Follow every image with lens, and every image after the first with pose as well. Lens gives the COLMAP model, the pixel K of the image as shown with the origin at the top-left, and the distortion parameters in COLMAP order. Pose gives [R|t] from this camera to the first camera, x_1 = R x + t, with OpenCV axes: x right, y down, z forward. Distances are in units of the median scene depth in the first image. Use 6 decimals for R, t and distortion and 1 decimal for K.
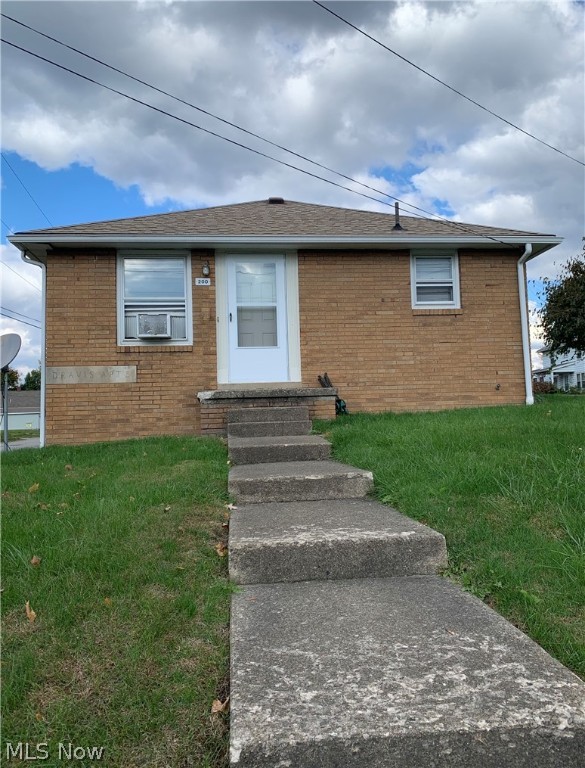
lens RADIAL K [[660.3, 0, 292.5], [0, 660.3, 384.0], [0, 0, 1]] dist [0.010543, 0.000693]
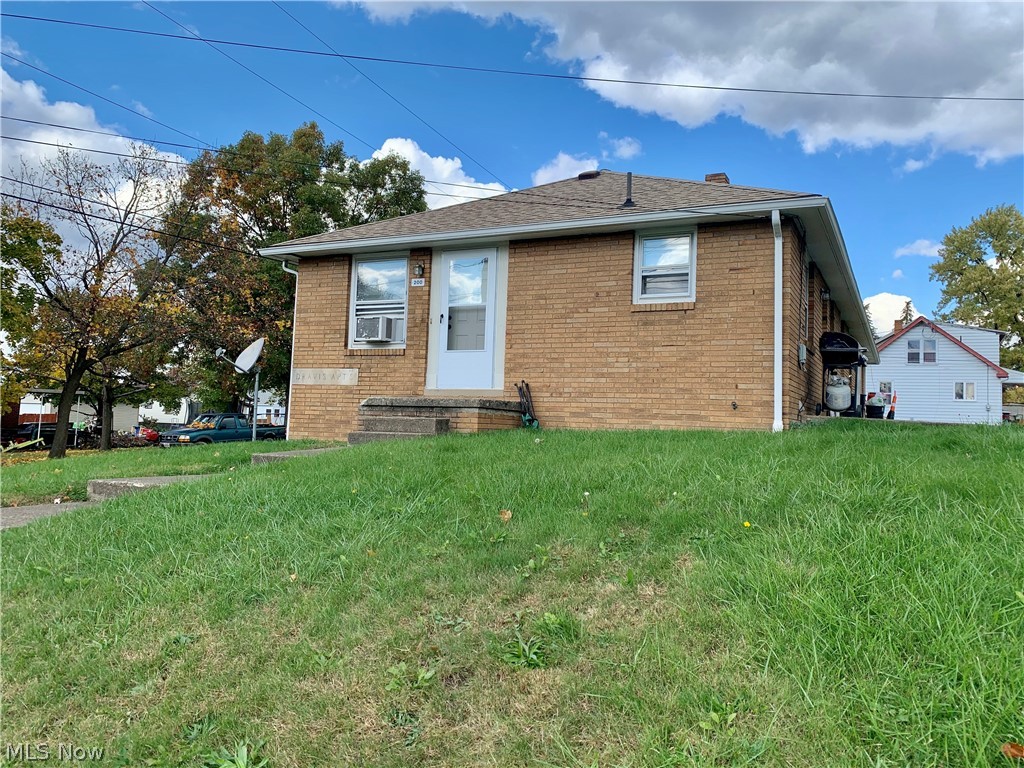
lens RADIAL K [[790.9, 0, 512.0], [0, 790.9, 384.0], [0, 0, 1]] dist [0.009127, -0.000598]
pose [[0.833436, 0.029539, -0.551826, 0.603080], [-0.022892, 0.999559, 0.018931, -0.031199], [0.552141, -0.003145, 0.833745, 0.112842]]
